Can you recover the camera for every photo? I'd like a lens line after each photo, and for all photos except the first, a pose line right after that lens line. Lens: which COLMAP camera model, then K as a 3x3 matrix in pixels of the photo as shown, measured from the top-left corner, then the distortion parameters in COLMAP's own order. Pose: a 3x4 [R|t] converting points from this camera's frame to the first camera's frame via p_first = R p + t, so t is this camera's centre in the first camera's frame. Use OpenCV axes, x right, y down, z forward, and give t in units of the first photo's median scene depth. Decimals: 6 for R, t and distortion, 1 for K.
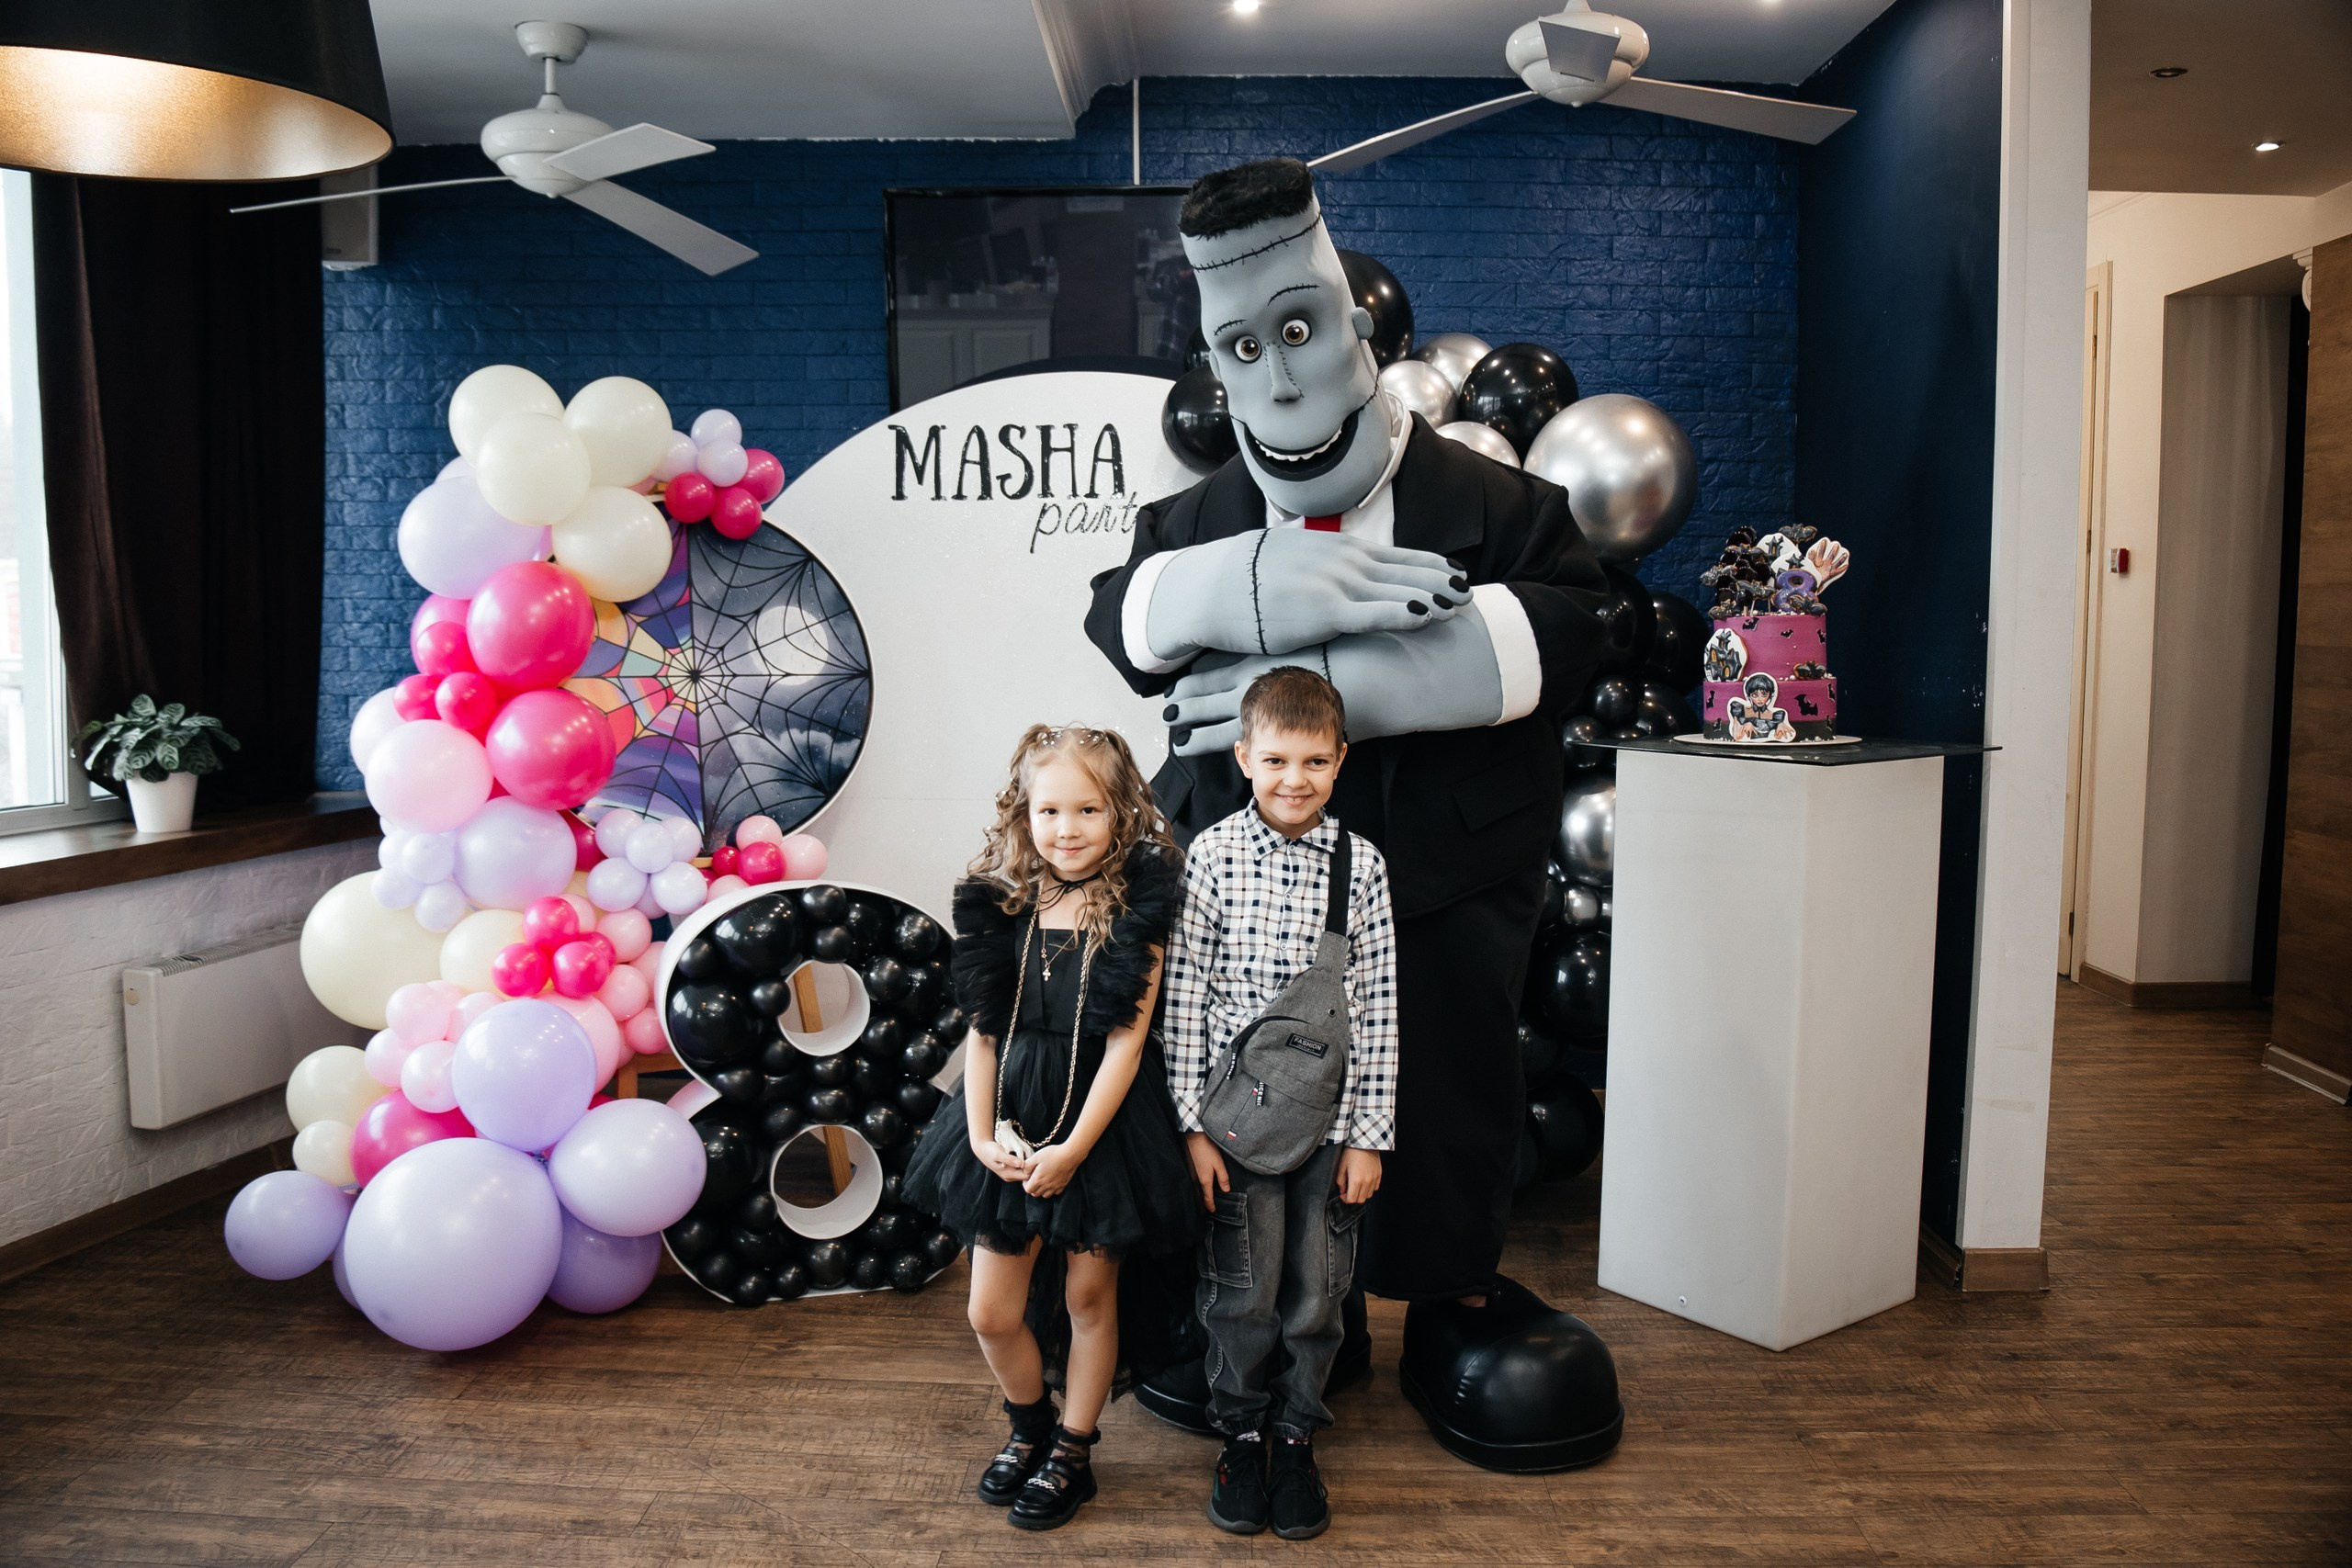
lens RADIAL K [[1994.9, 0, 1176.0], [0, 1994.9, 784.0], [0, 0, 1]] dist [-0.101372, 0.056127]
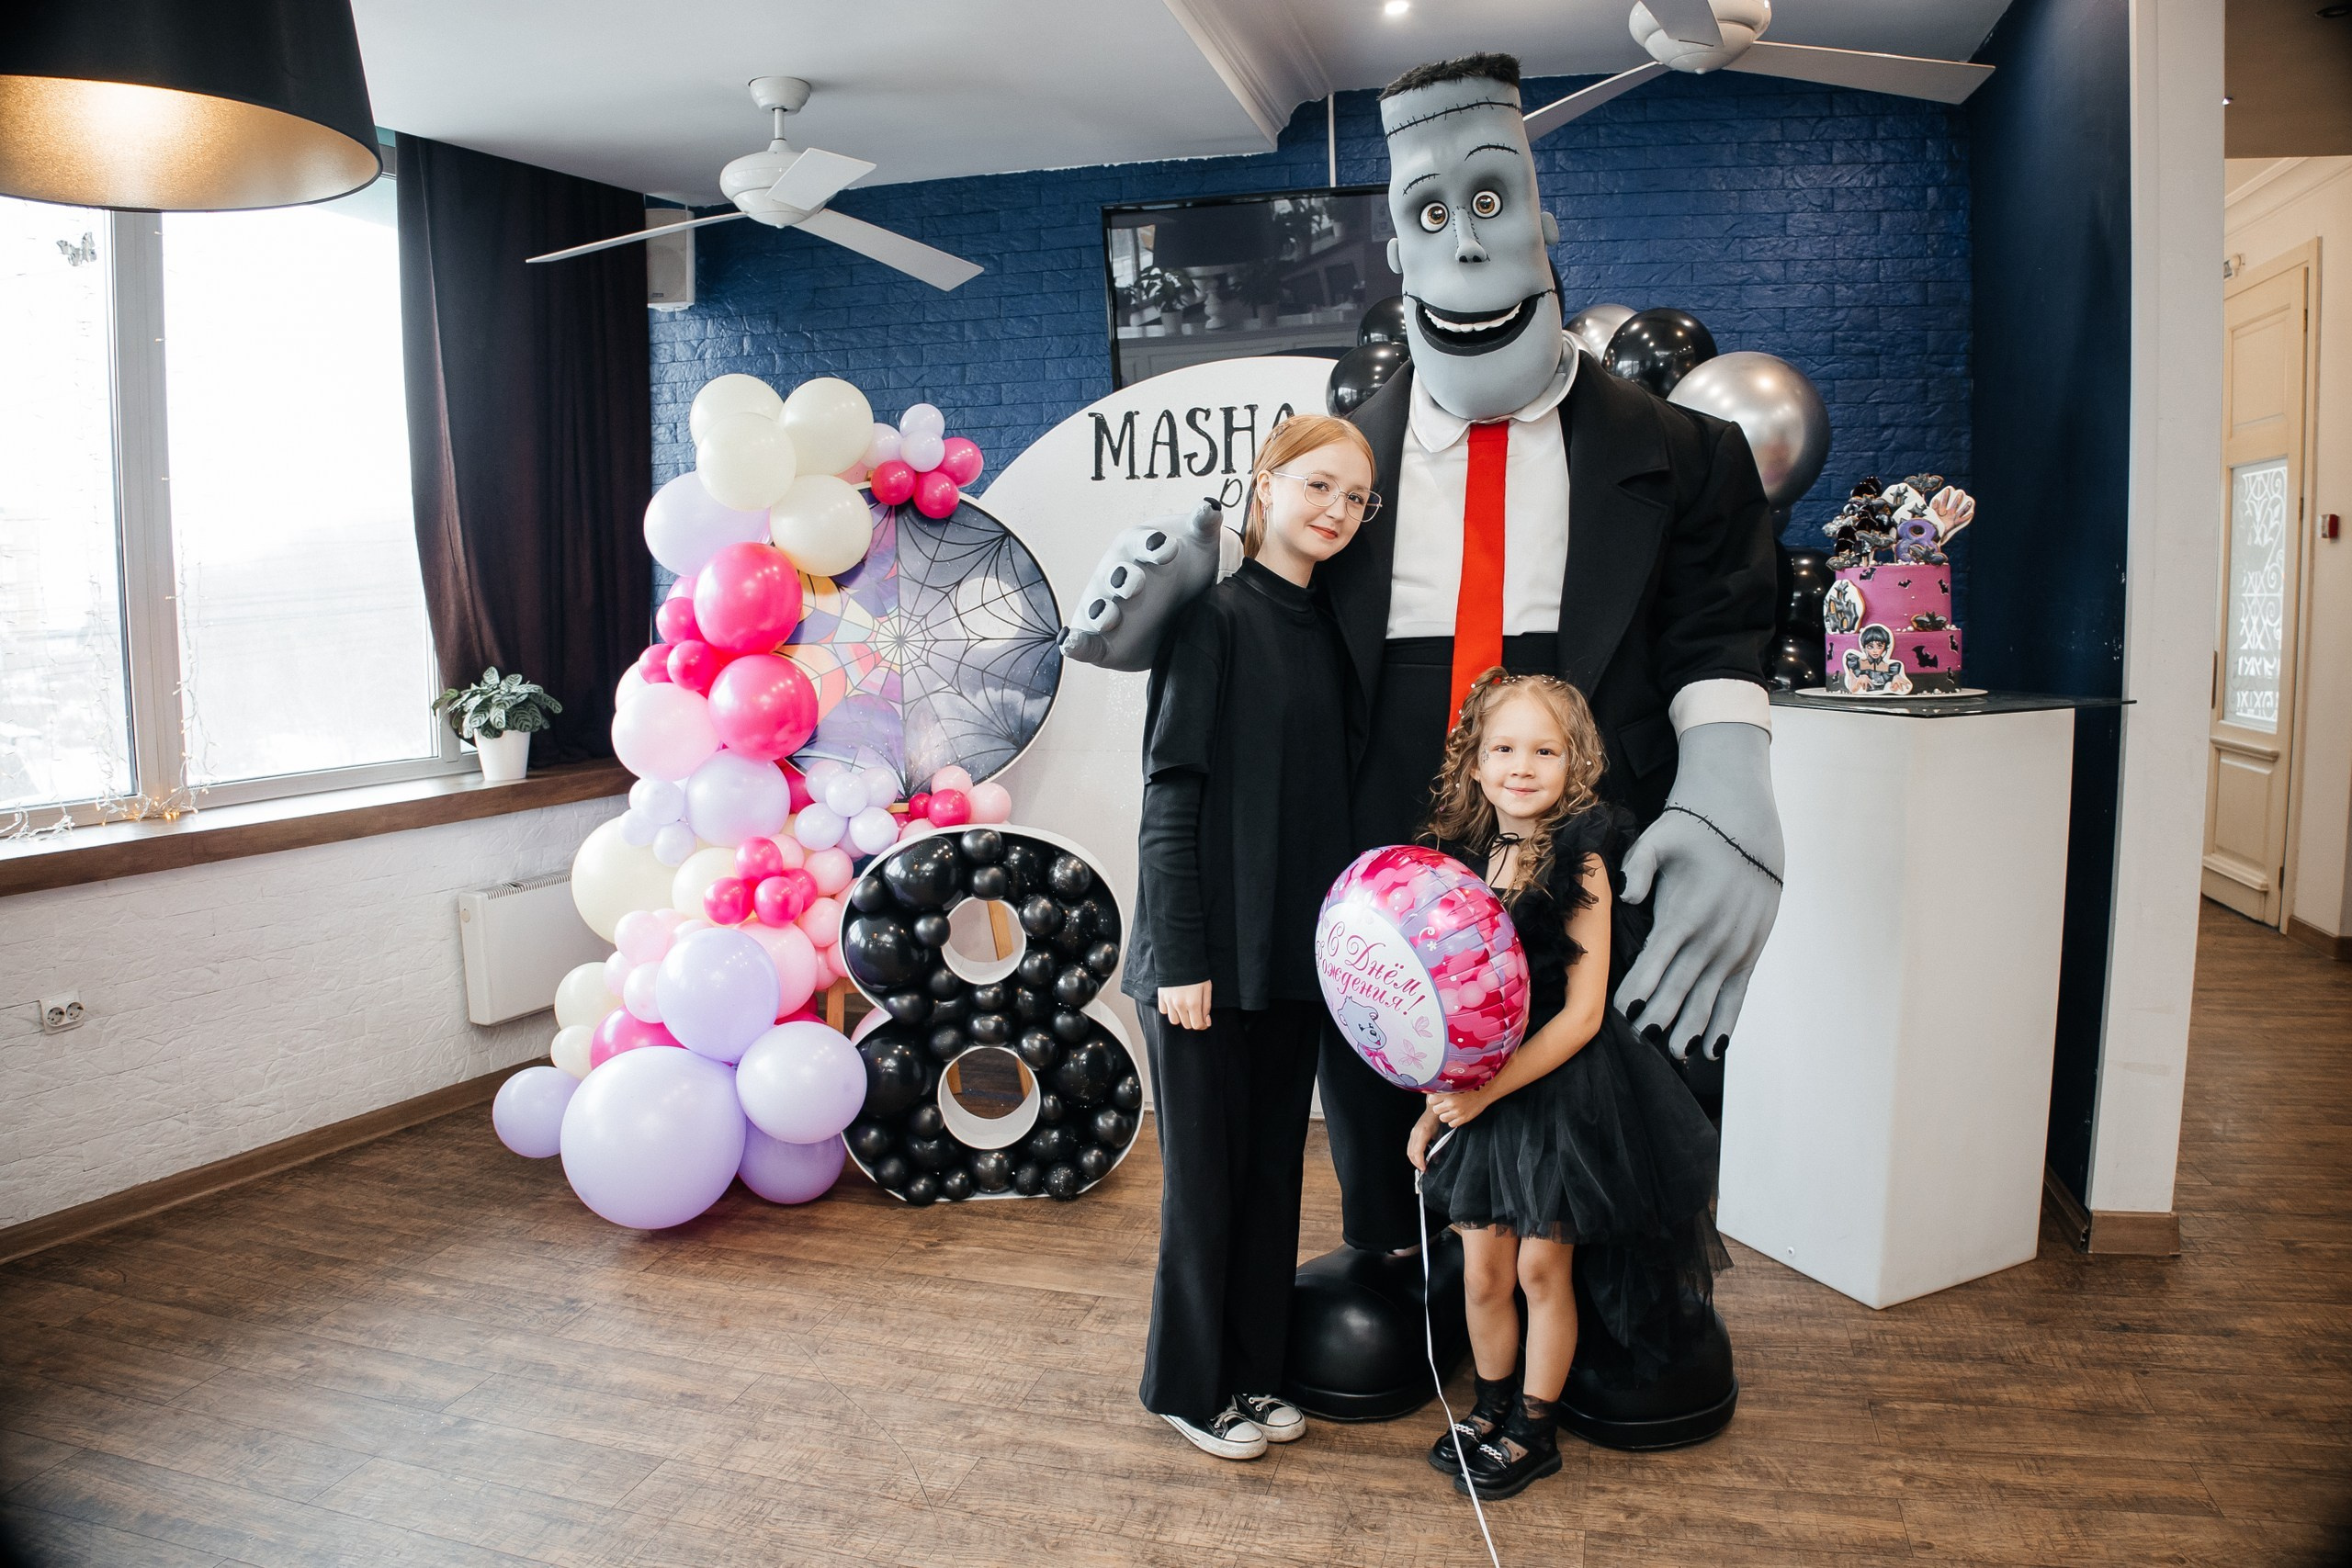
lens RADIAL K [[1652.0, 0, 1169.2], [0, 1652.0, 788.6], [0, 0, 1]] dist [-0.190916, 0.082400]
pose [[0.972189, 0.006506, -0.234108, 0.125535], [-0.000063, 0.999621, 0.027521, 0.003199], [0.234199, -0.026741, 0.971821, 0.134714]]
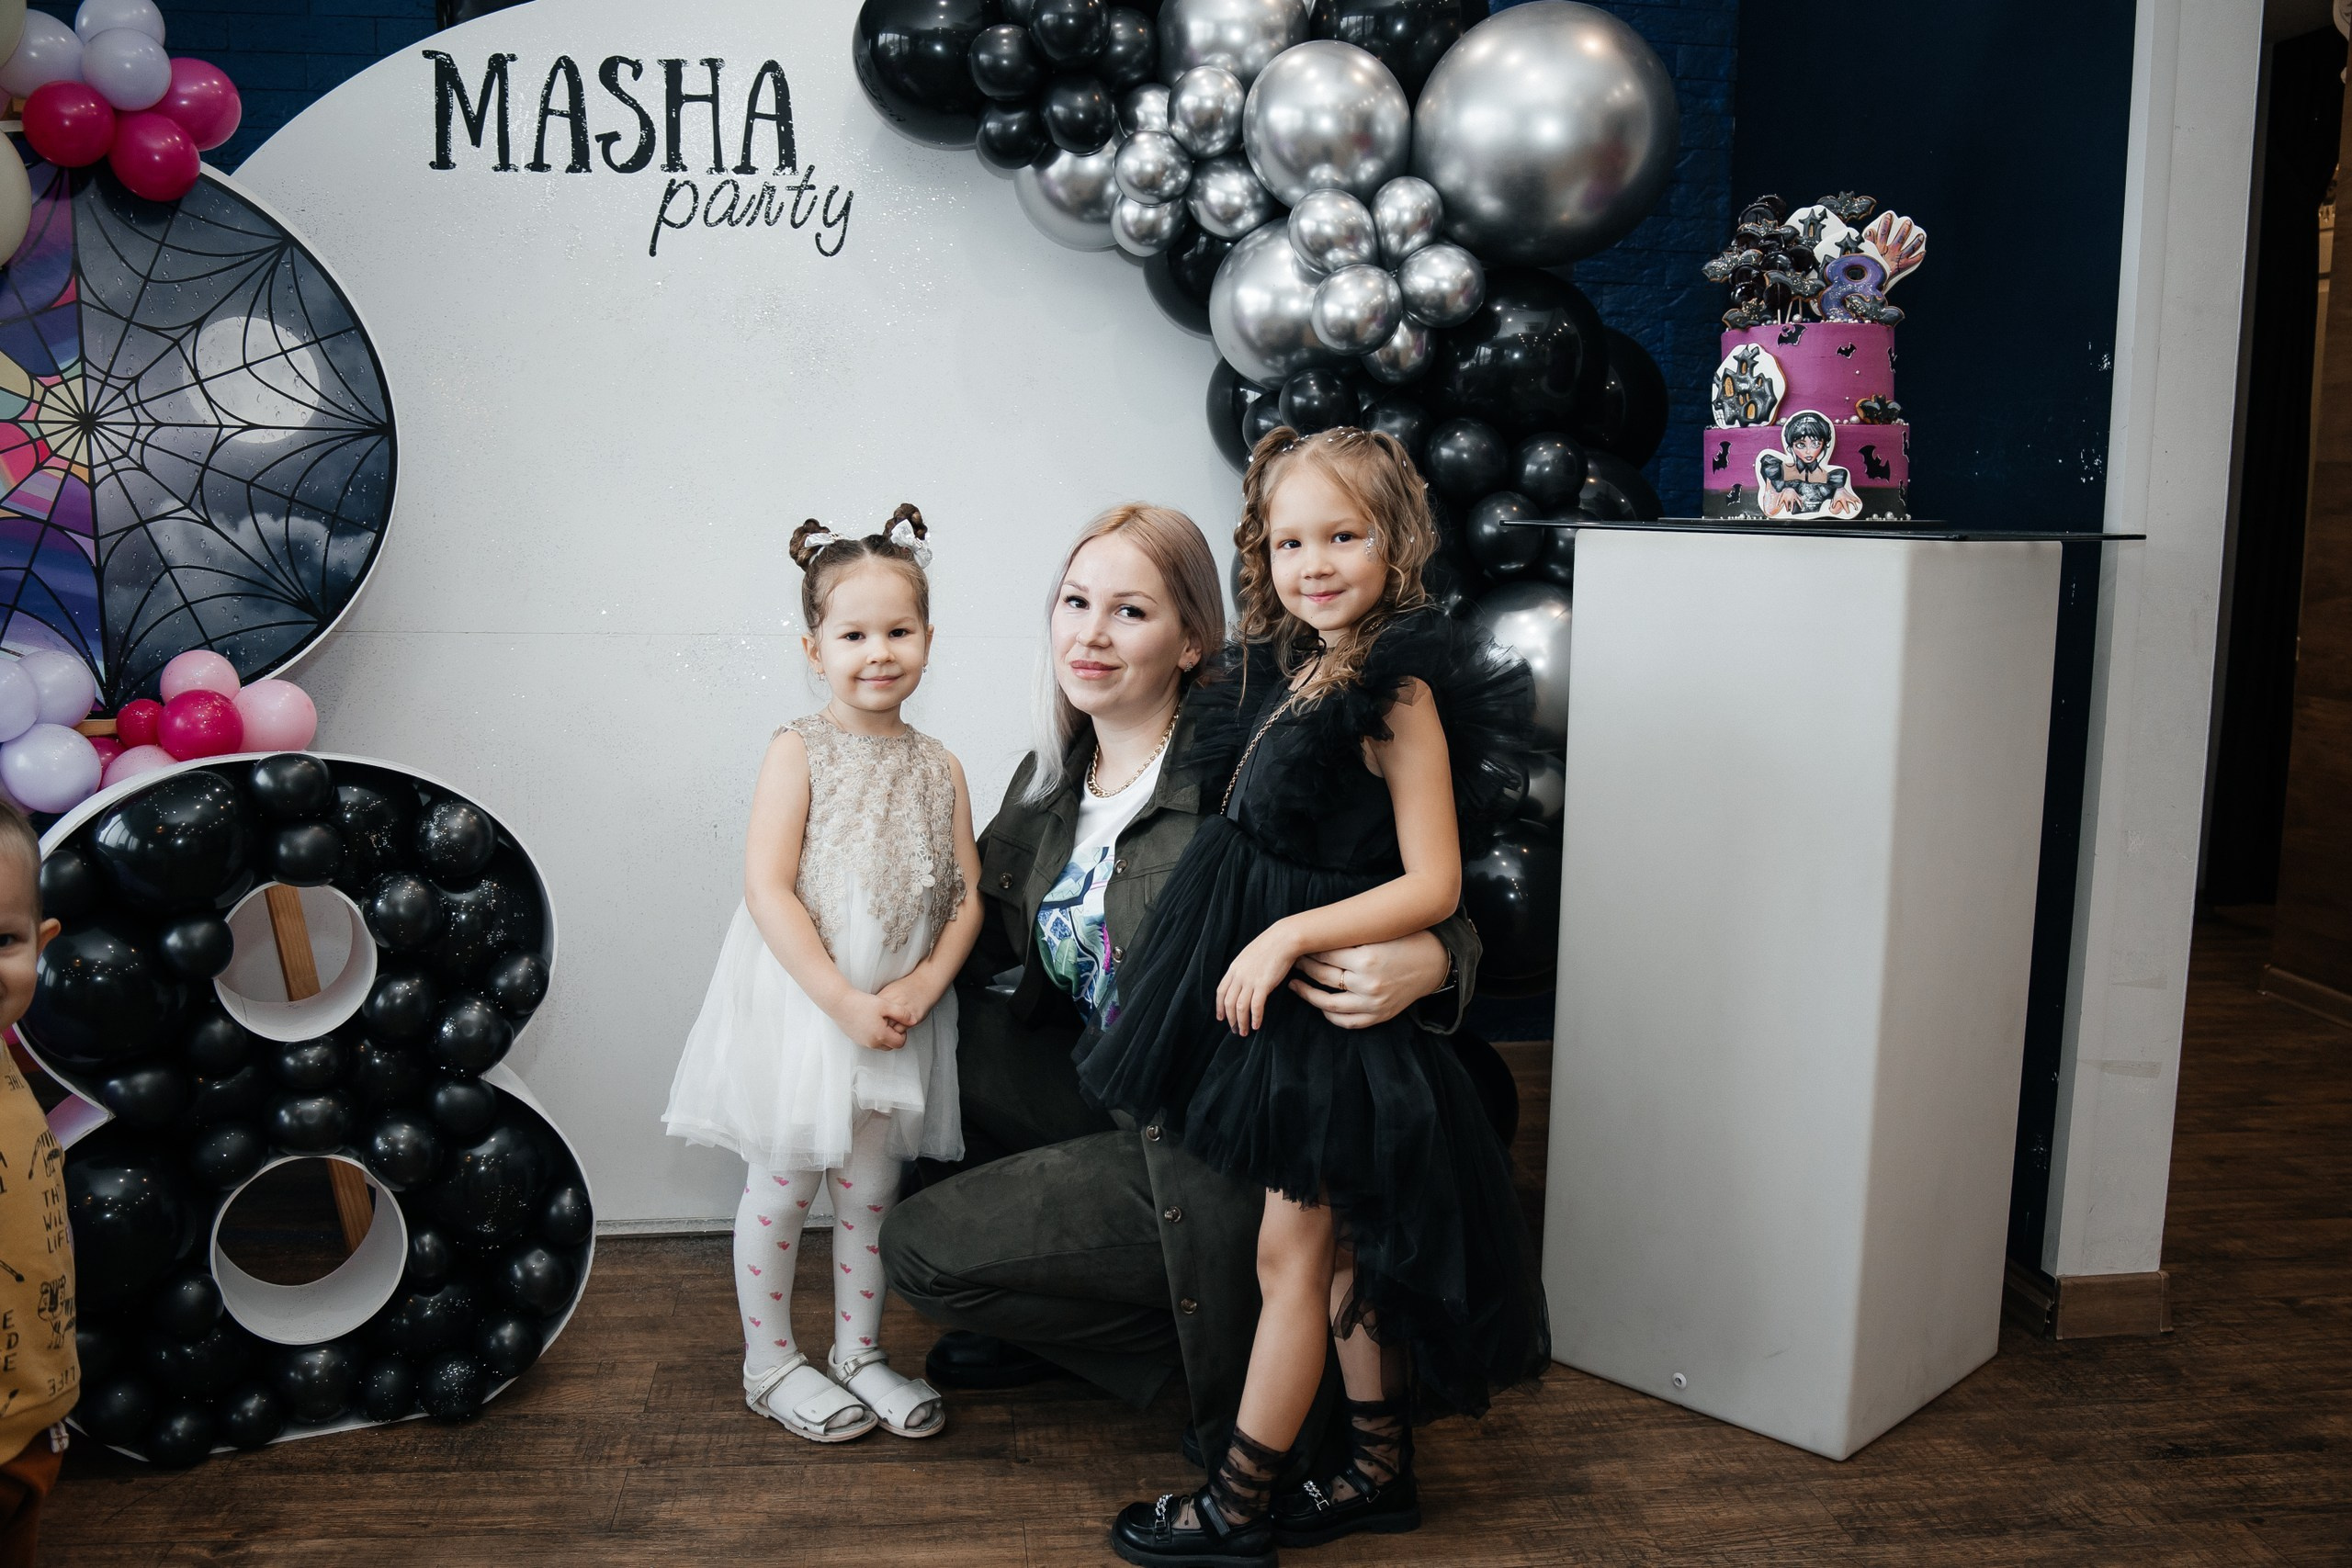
lens RADIAL K [[2107.4, 0, 1183.4], [0, 2107.4, 800.9], [0, 0, 1]] dist [-0.089928, 0.067495]
pose [[0.987731, -0.011498, 0.155744, -0.010405], [0.003964, 0.998810, 0.048600, 0.032850], [-0.156117, -0.047386, 0.986601, 0.324757]]
